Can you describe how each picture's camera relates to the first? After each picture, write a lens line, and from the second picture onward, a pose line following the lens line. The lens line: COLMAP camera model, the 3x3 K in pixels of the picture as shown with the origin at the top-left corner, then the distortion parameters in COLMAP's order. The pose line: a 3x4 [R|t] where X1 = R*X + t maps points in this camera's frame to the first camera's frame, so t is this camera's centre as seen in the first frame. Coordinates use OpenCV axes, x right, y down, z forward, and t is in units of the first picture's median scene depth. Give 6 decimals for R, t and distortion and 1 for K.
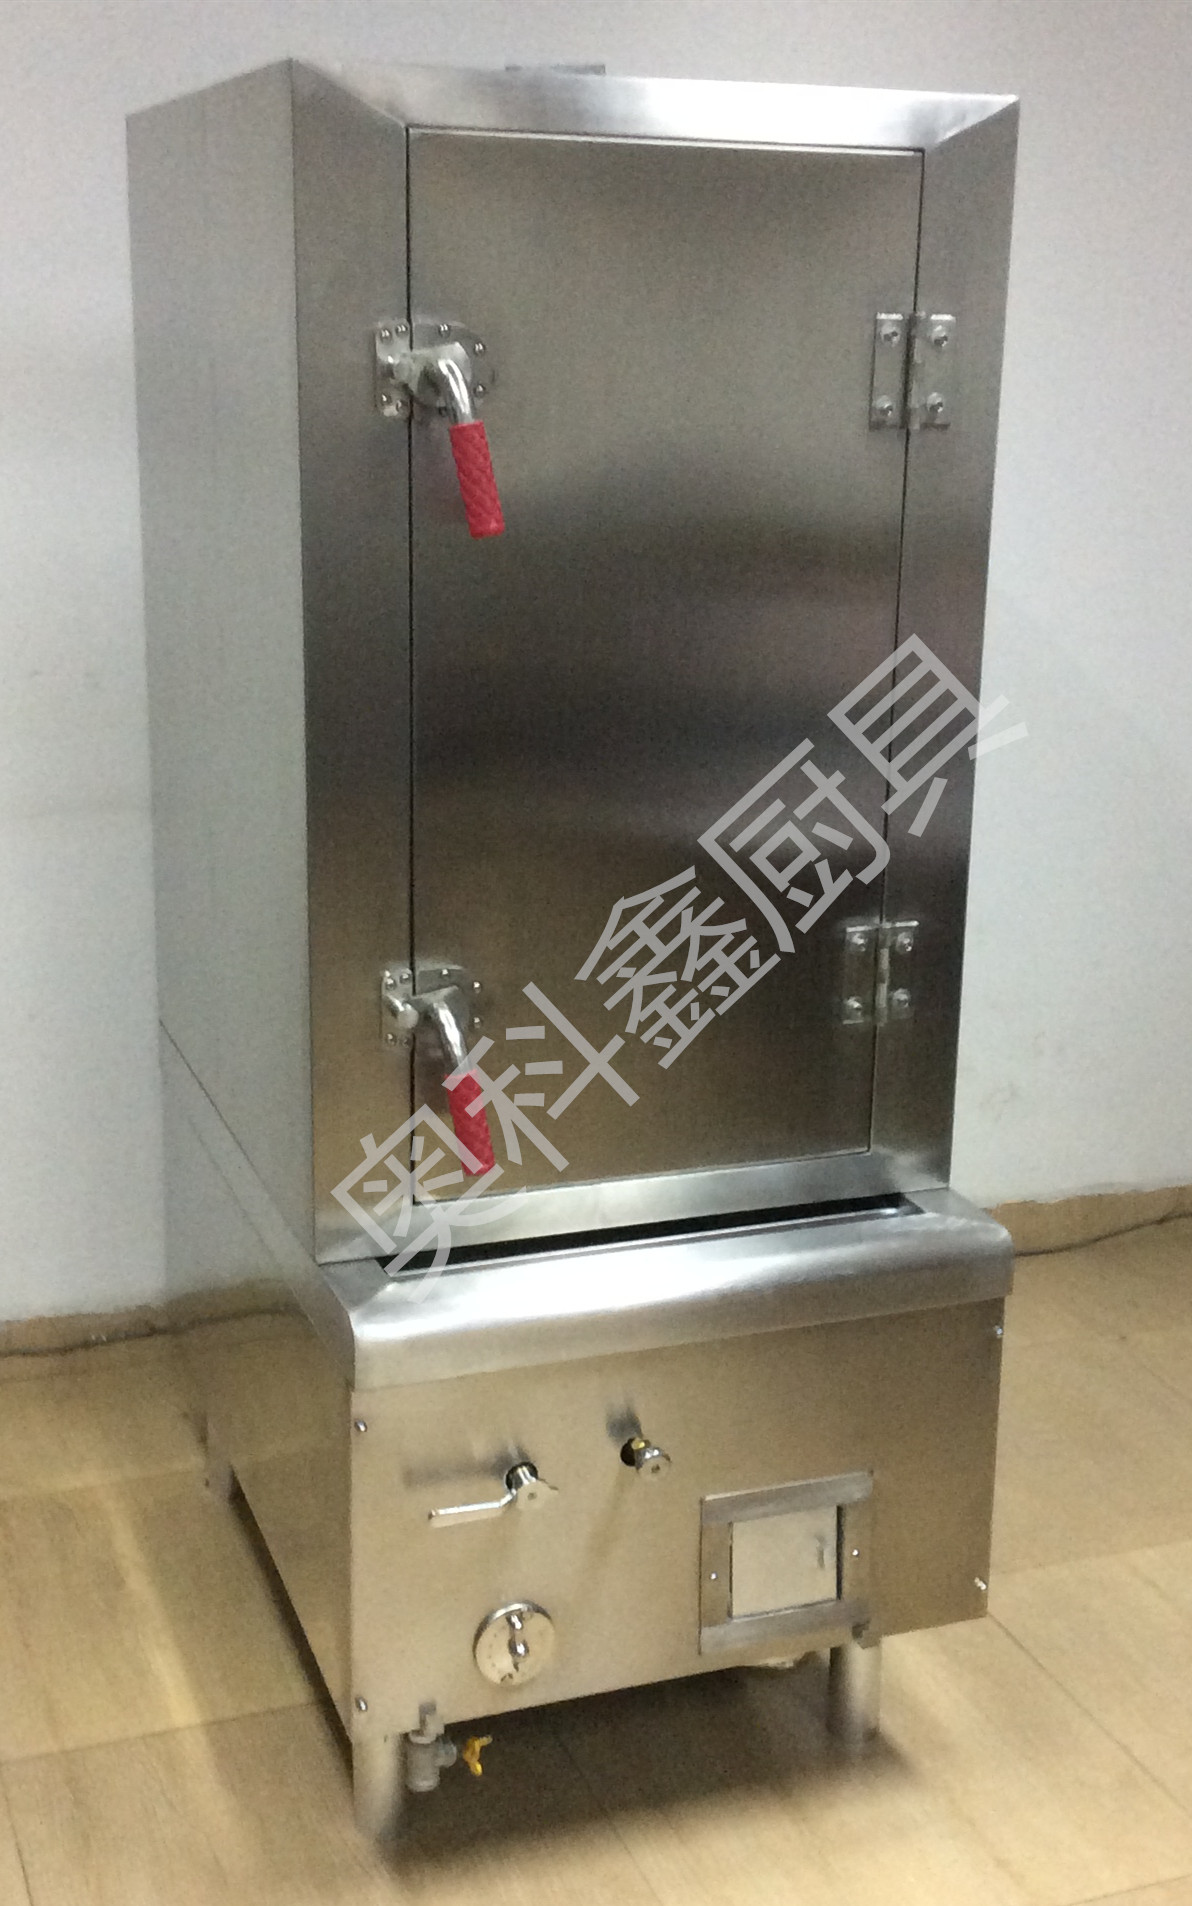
lens RADIAL K [[2386.2, 0, 634.5], [0, 2386.2, 967.3], [0, 0, 1]] dist [0.094680, 0.006875]
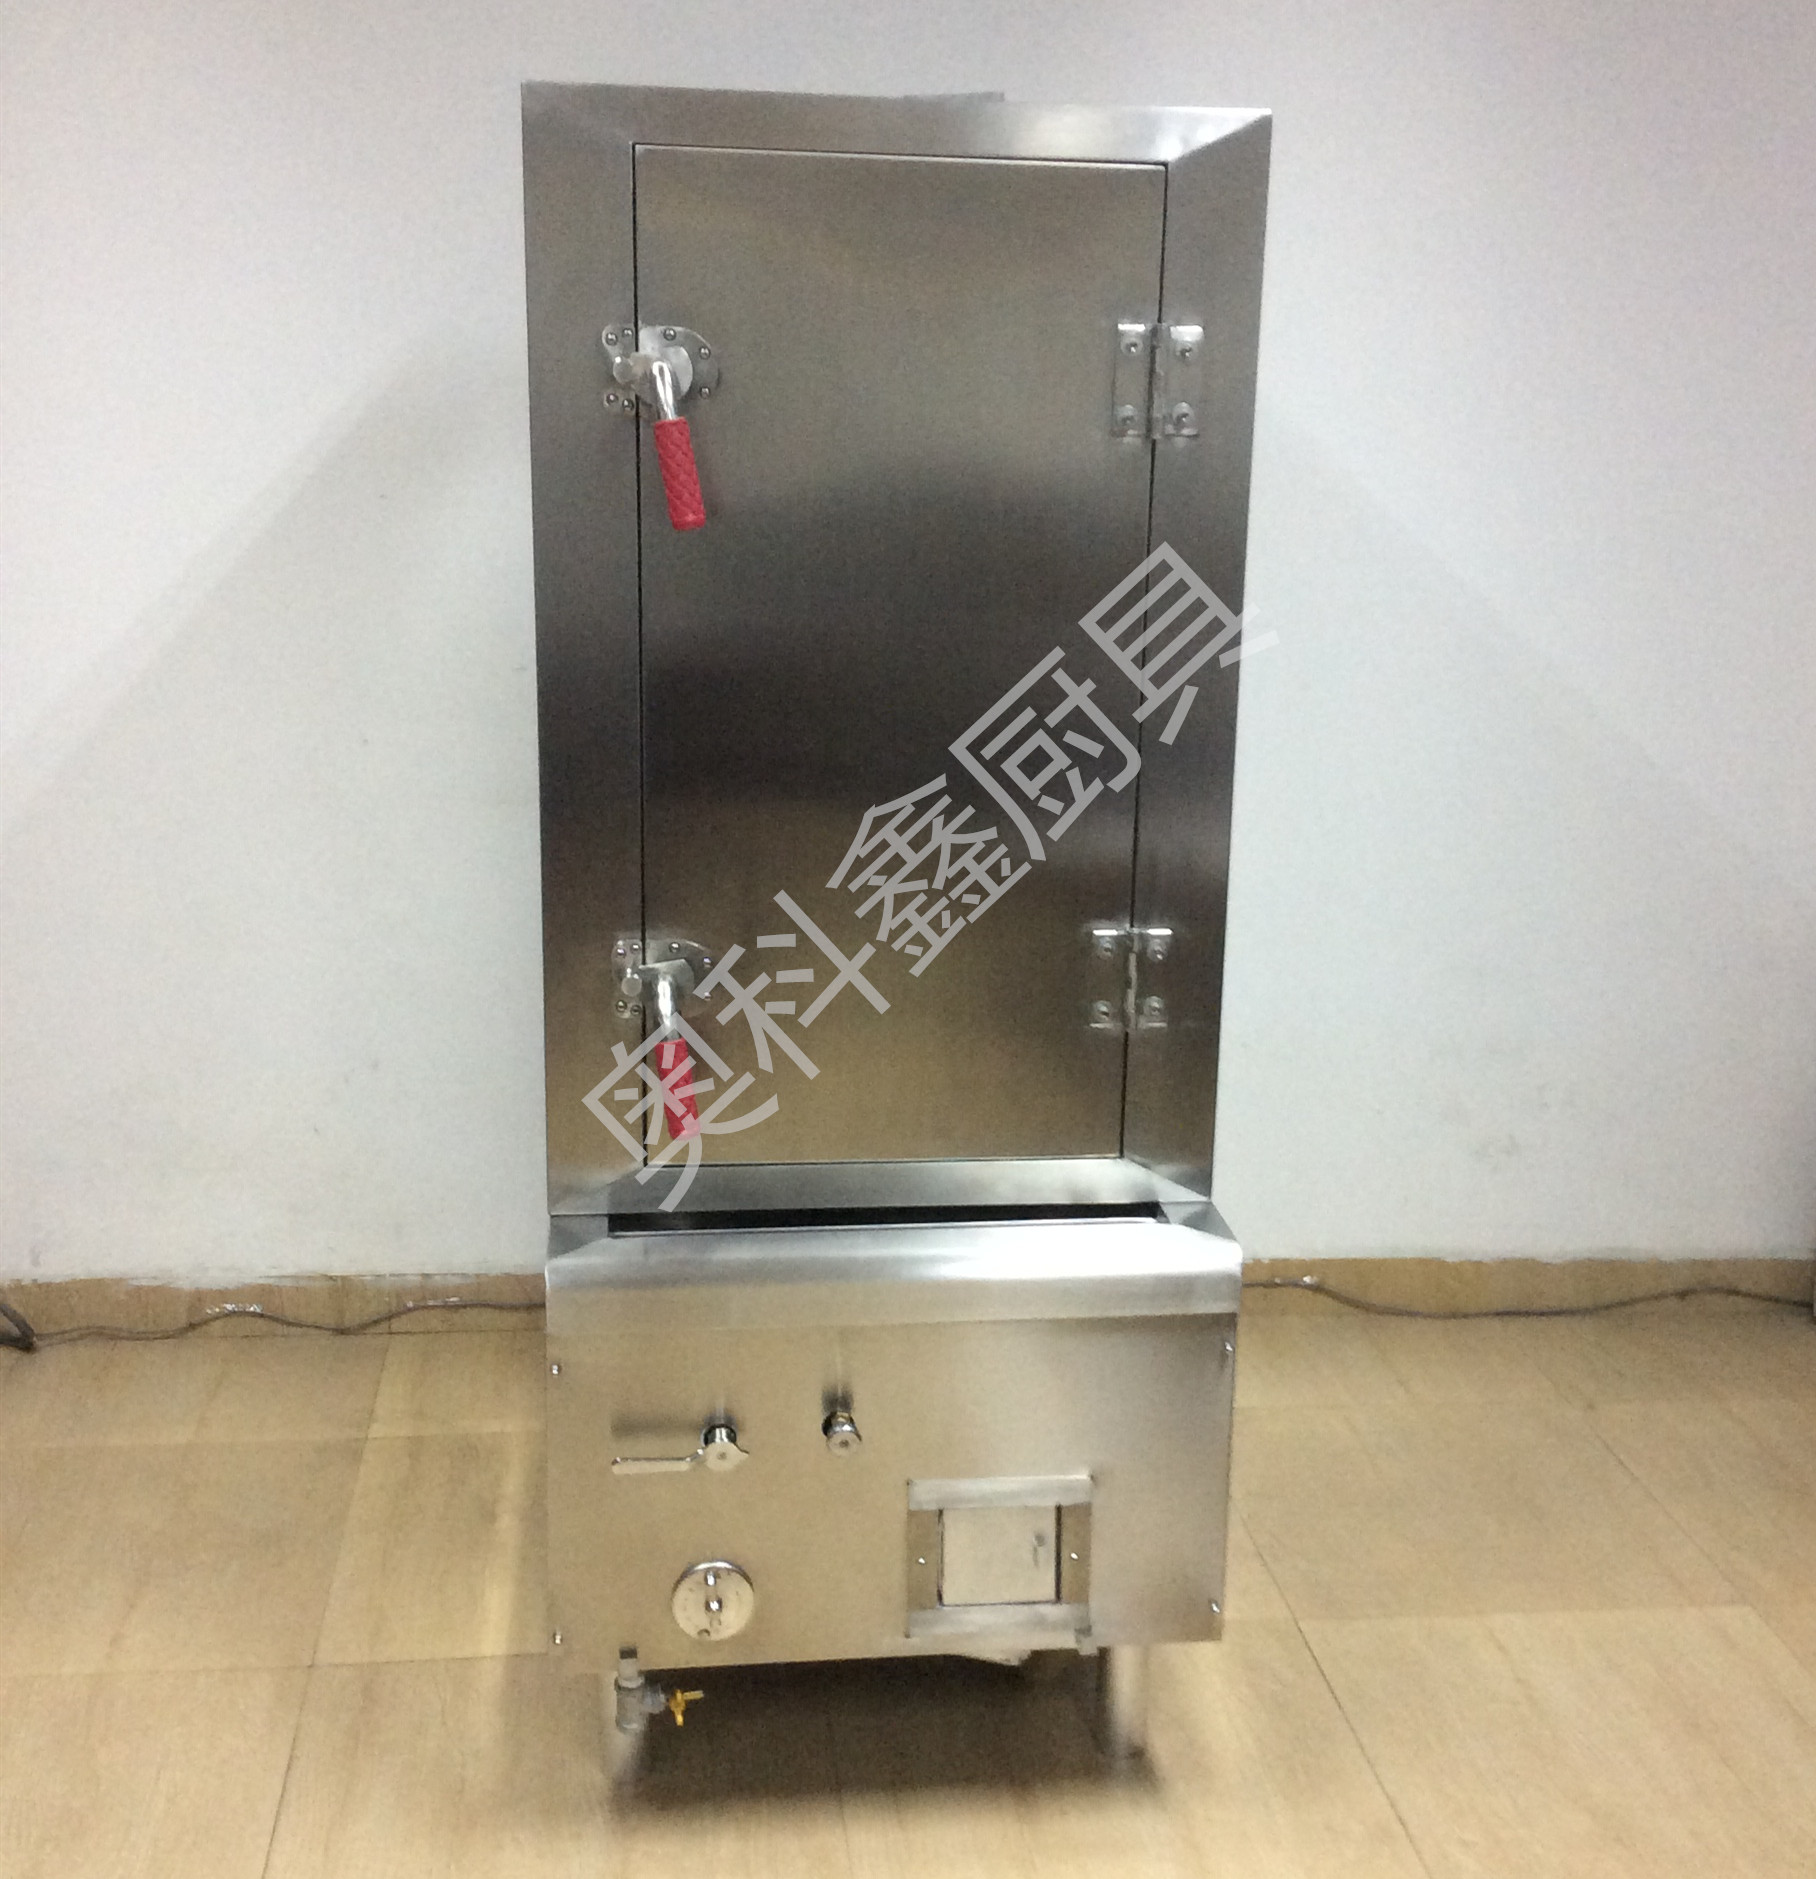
lens RADIAL K [[2395.3, 0, 951.1], [0, 2395.3, 949.4], [0, 0, 1]] dist [0.112276, -0.021288]
pose [[0.973723, 0.062745, -0.218921, 0.252008], [-0.068423, 0.997486, -0.018443, 0.013885], [0.217213, 0.032937, 0.975568, -0.000600]]
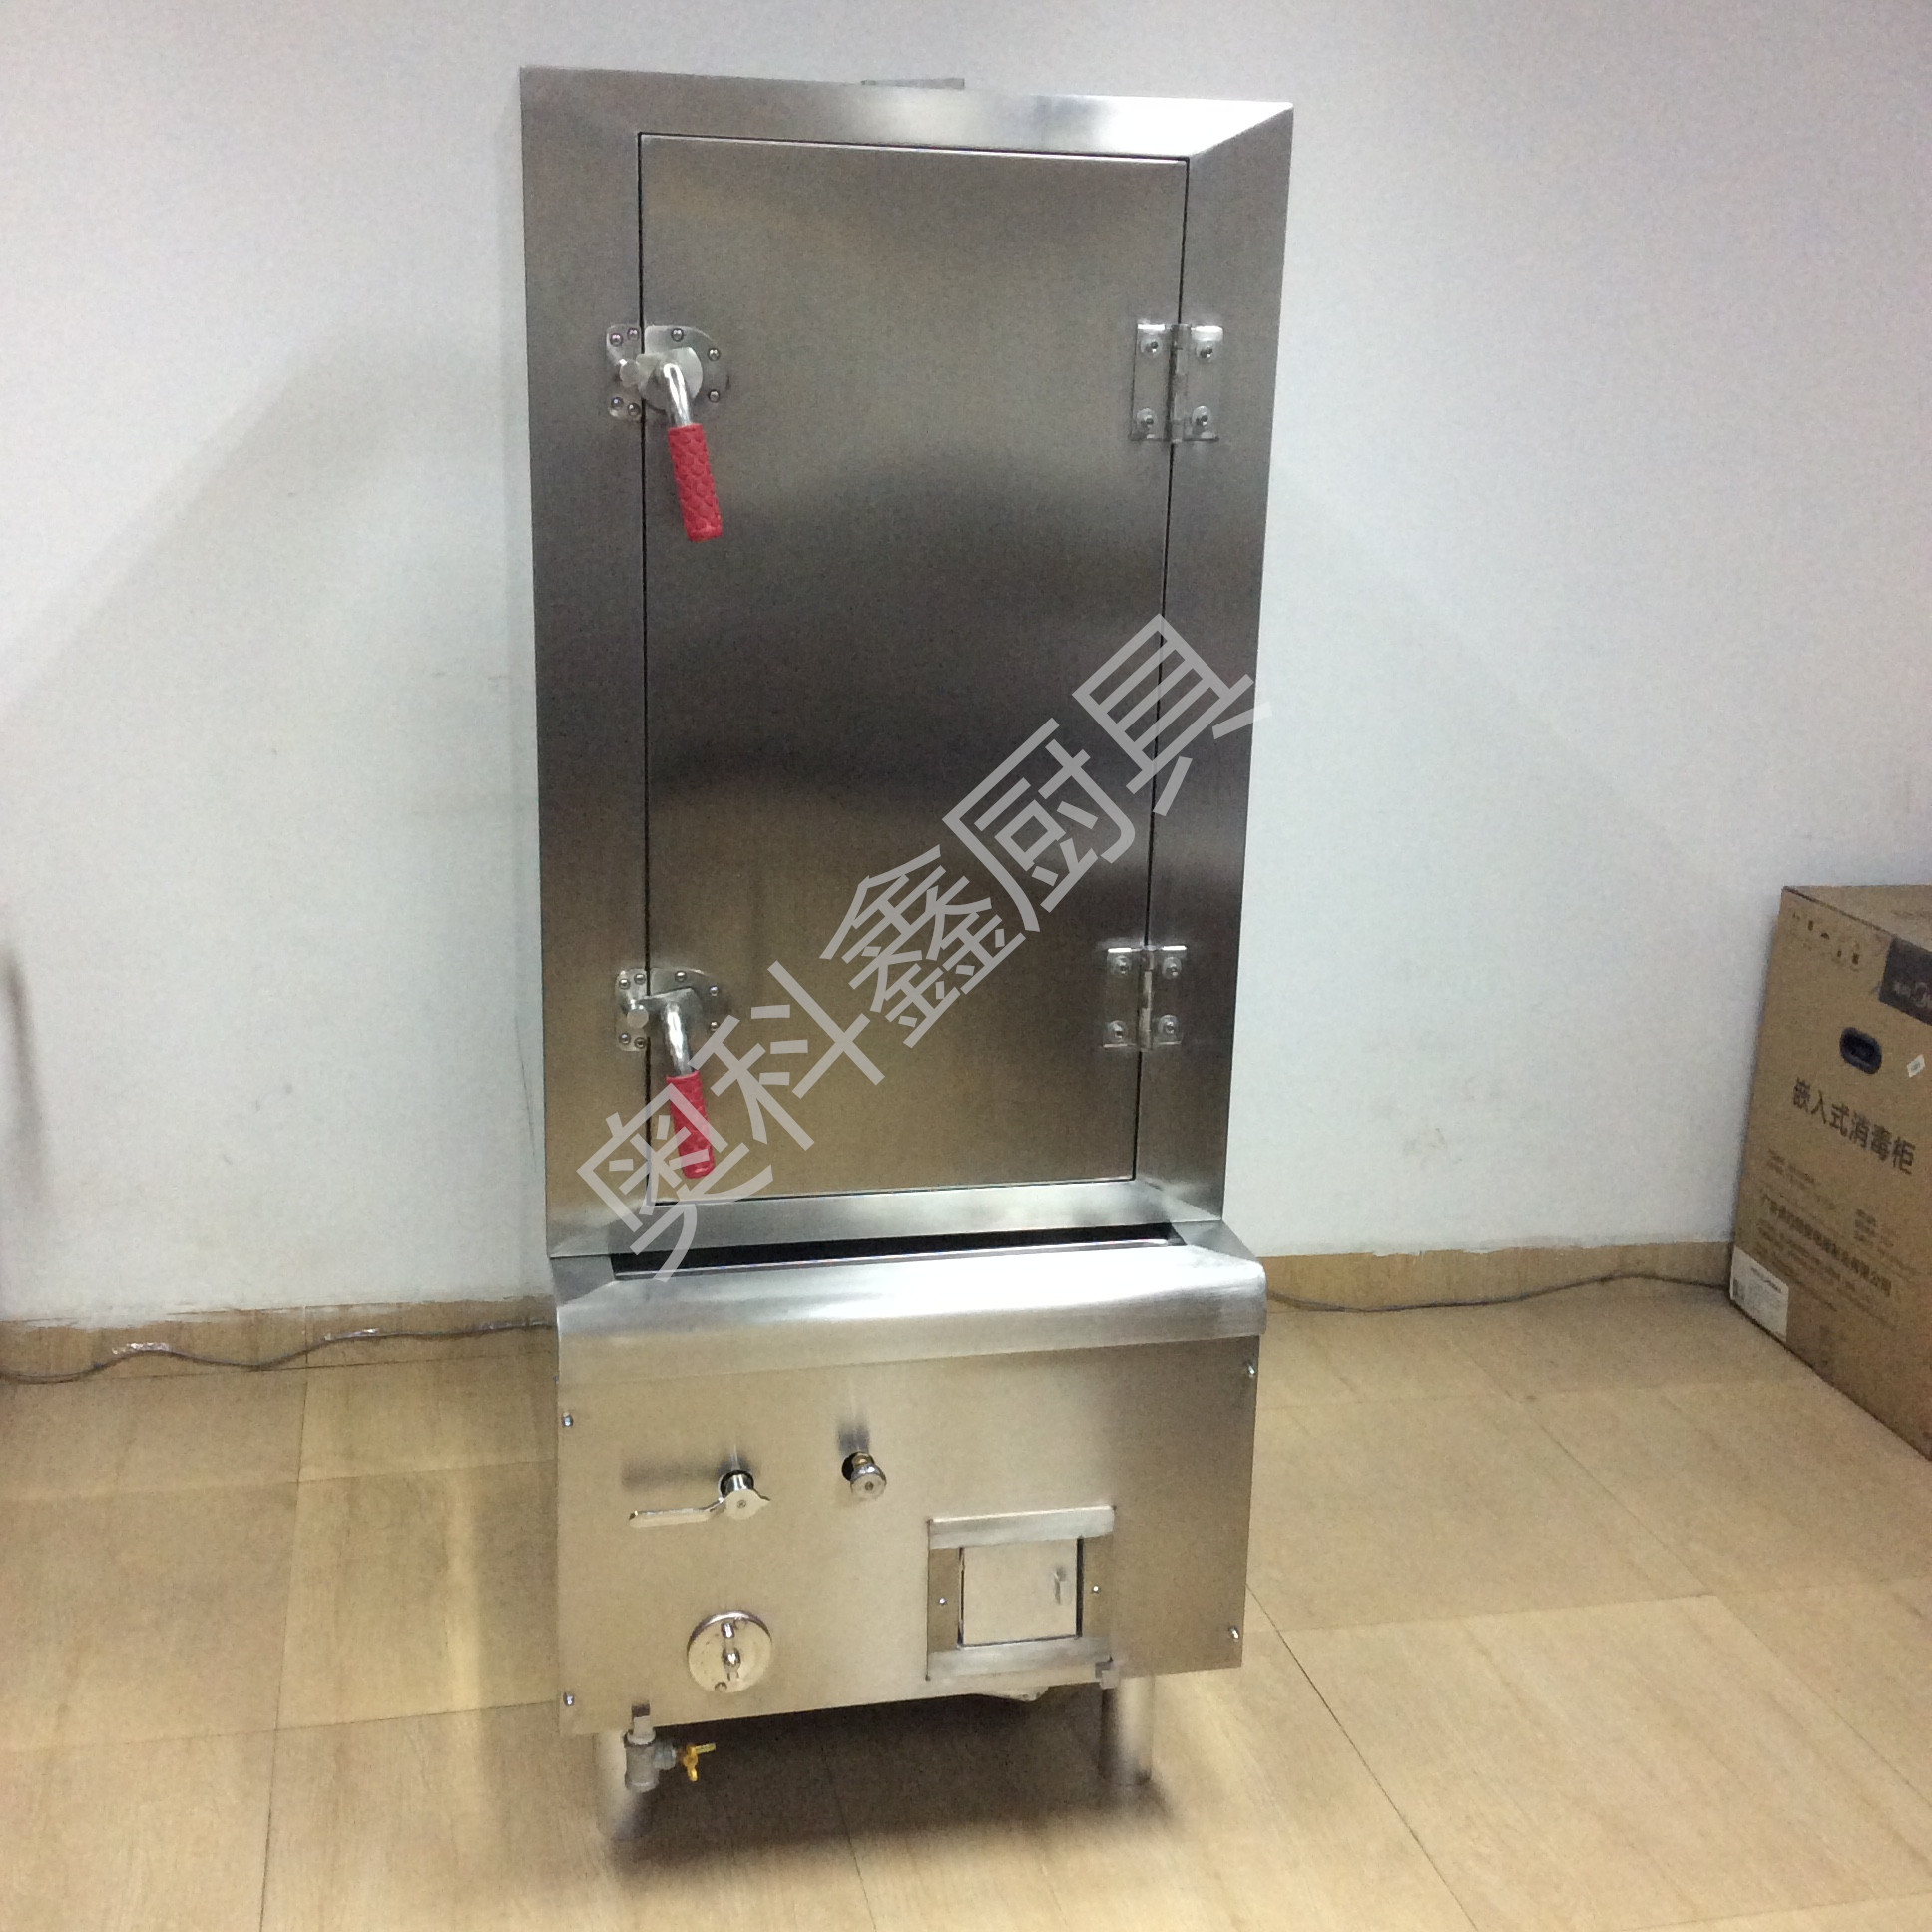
lens RADIAL K [[2394.6, 0, 966.0], [0, 2394.6, 966.0], [0, 0, 1]] dist [0.109886, -0.067042]
pose [[0.990172, 0.046352, -0.131952, 0.161085], [-0.047846, 0.998821, -0.008179, 0.001103], [0.131417, 0.014412, 0.991222, 0.016583]]
